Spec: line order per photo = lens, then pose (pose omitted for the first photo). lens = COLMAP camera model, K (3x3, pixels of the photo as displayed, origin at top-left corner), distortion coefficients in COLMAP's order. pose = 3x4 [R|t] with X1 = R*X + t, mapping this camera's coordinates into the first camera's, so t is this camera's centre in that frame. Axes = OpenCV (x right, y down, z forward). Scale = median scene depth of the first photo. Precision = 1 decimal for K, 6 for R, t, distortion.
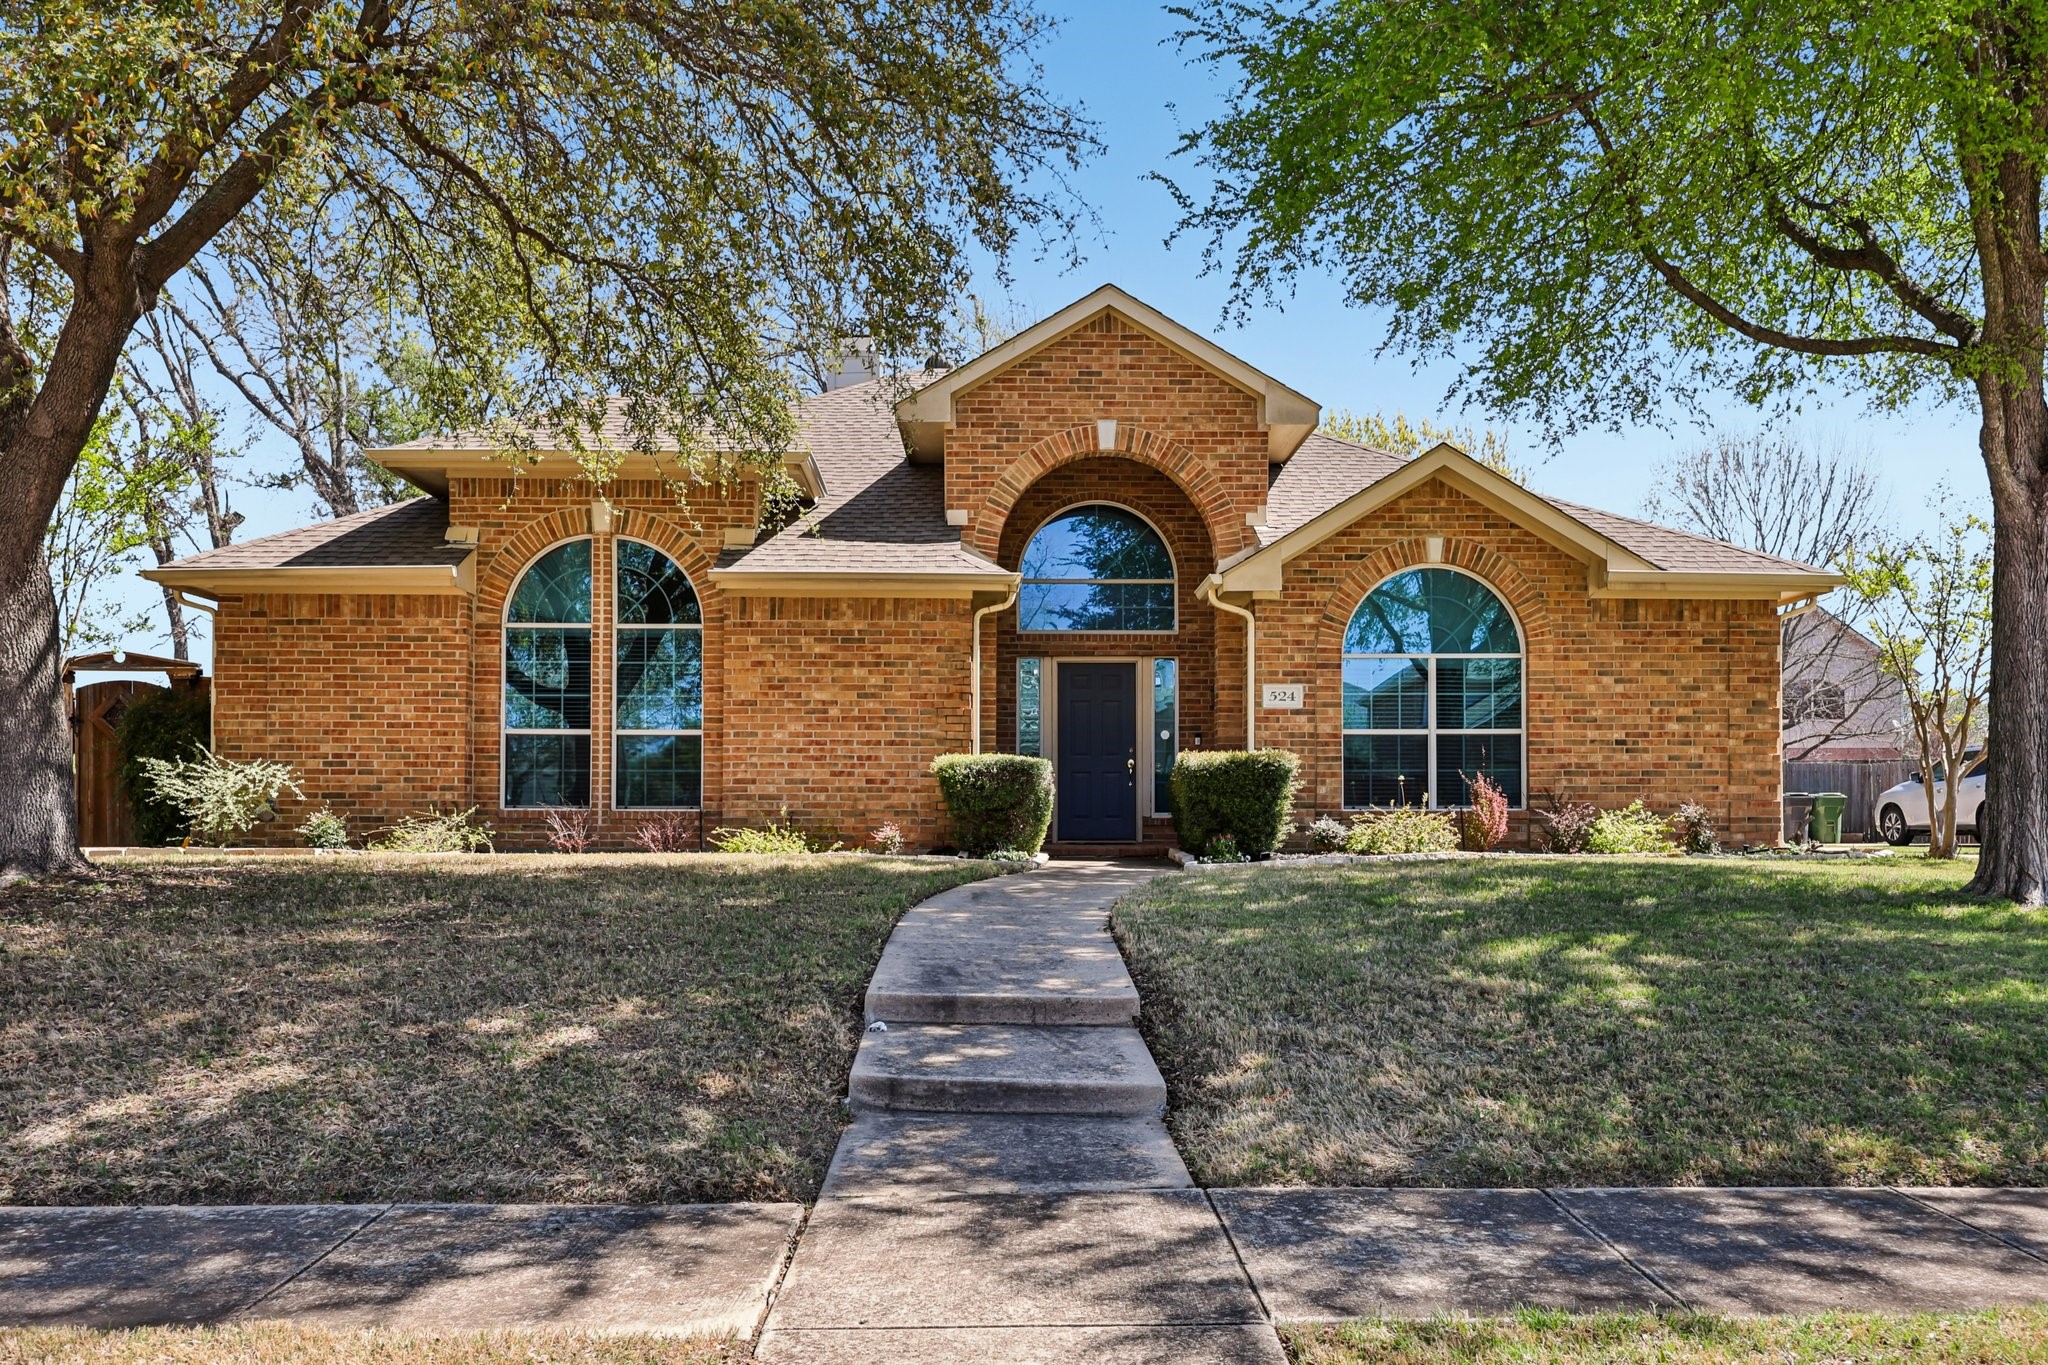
lens RADIAL K [[1594.3, 0, 1024.0], [0, 1594.3, 682.5], [0, 0, 1]] dist [-0.004242, -0.000472]
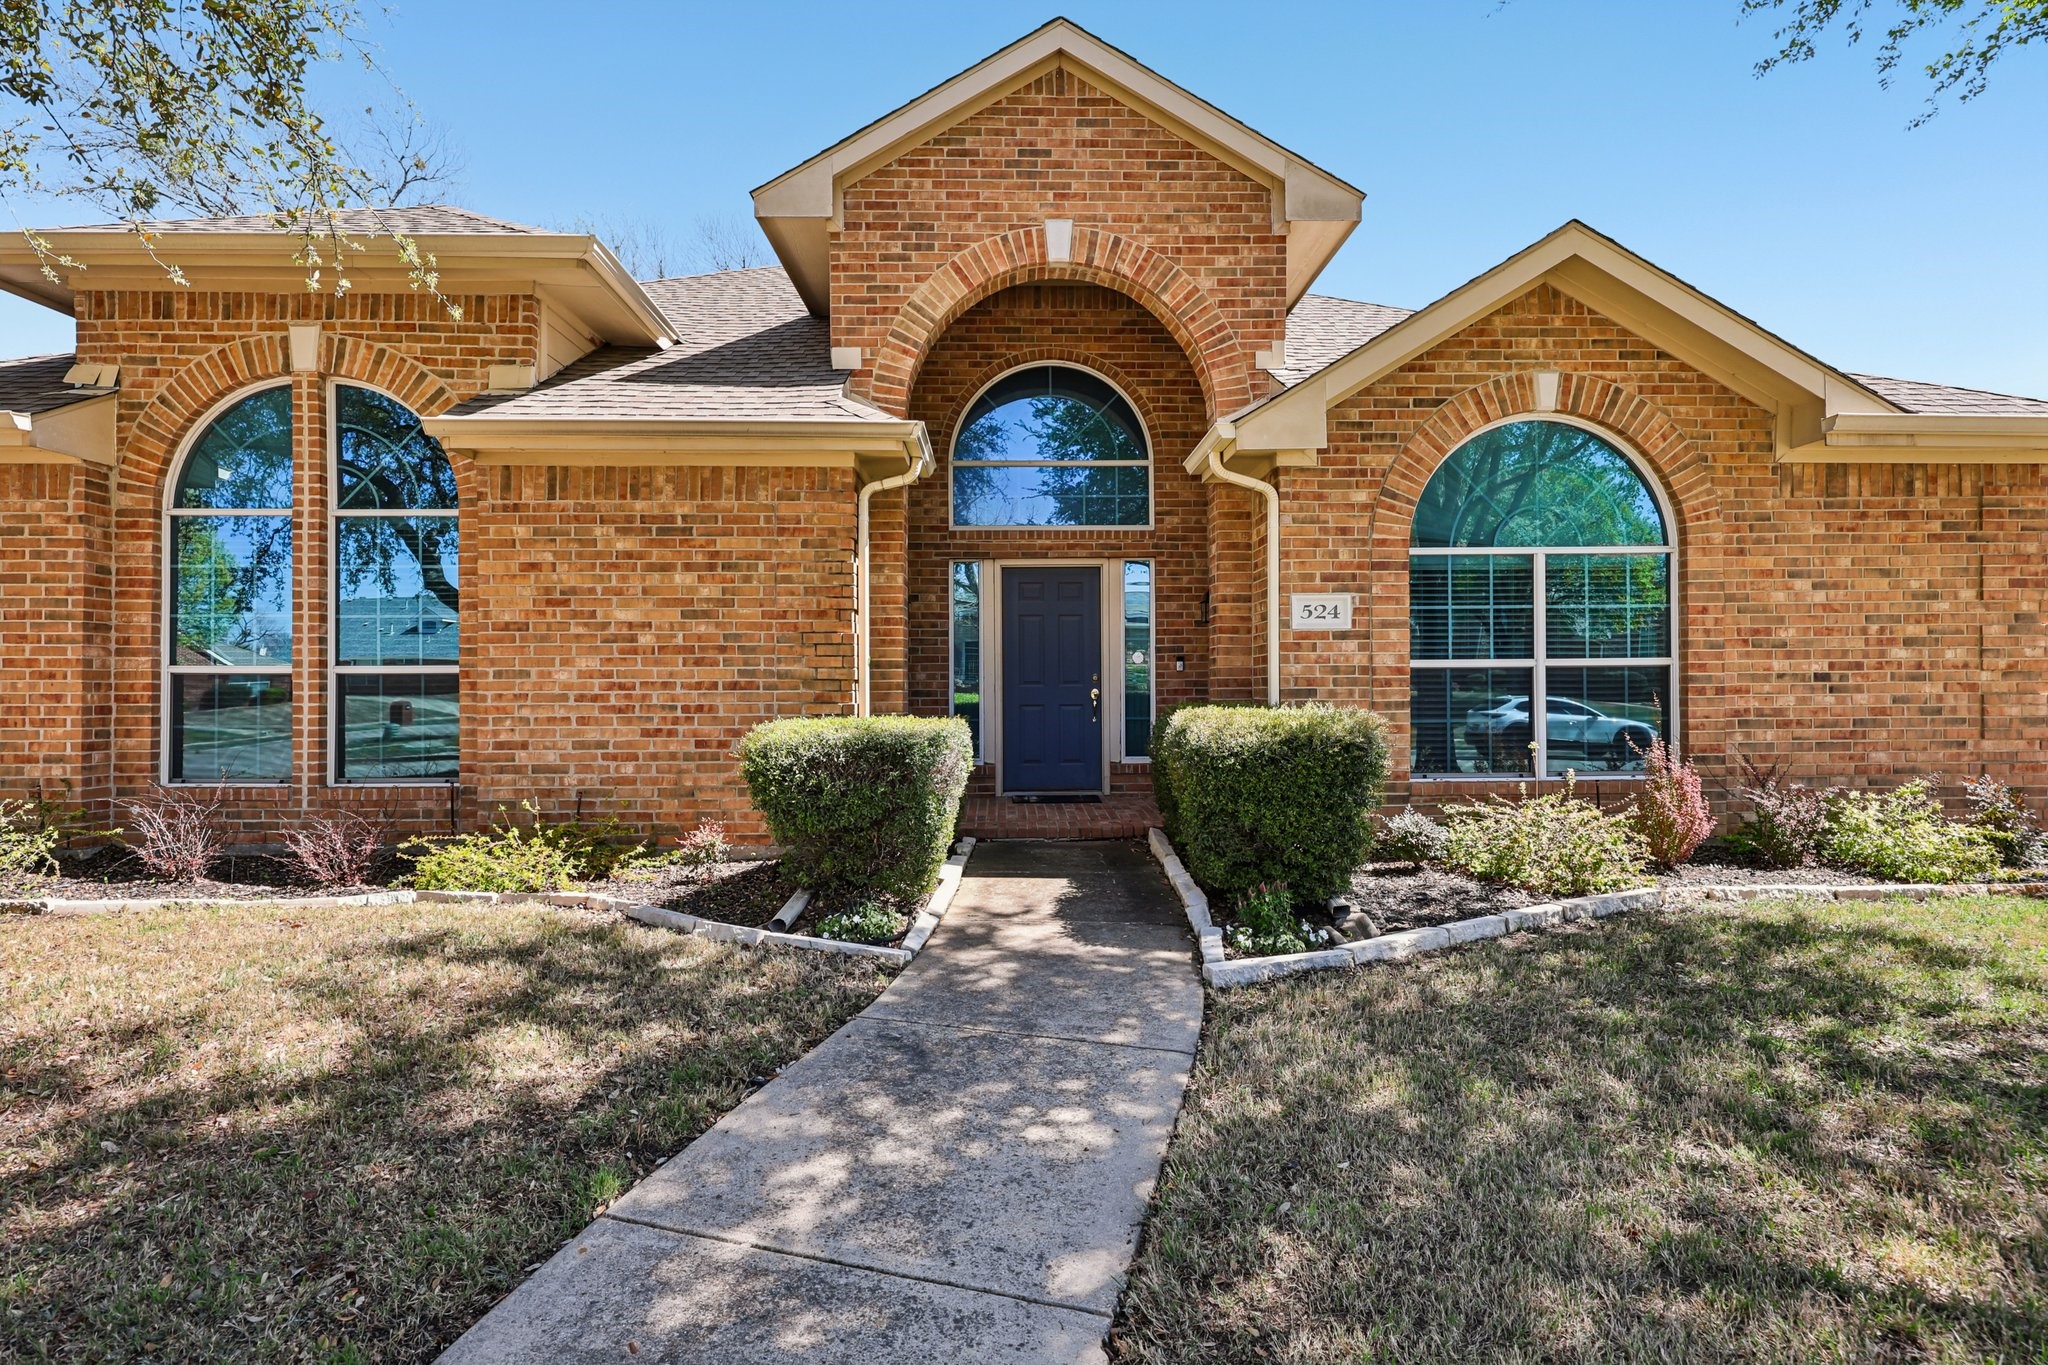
lens RADIAL K [[1071.0, 0, 1065.6], [0, 1071.0, 638.1], [0, 0, 1]] dist [0.011838, 0.000183]
pose [[0.999234, -0.007302, 0.038457, 0.037400], [0.005584, 0.998990, 0.044588, -0.000941], [-0.038743, -0.044339, 0.998265, 0.546559]]
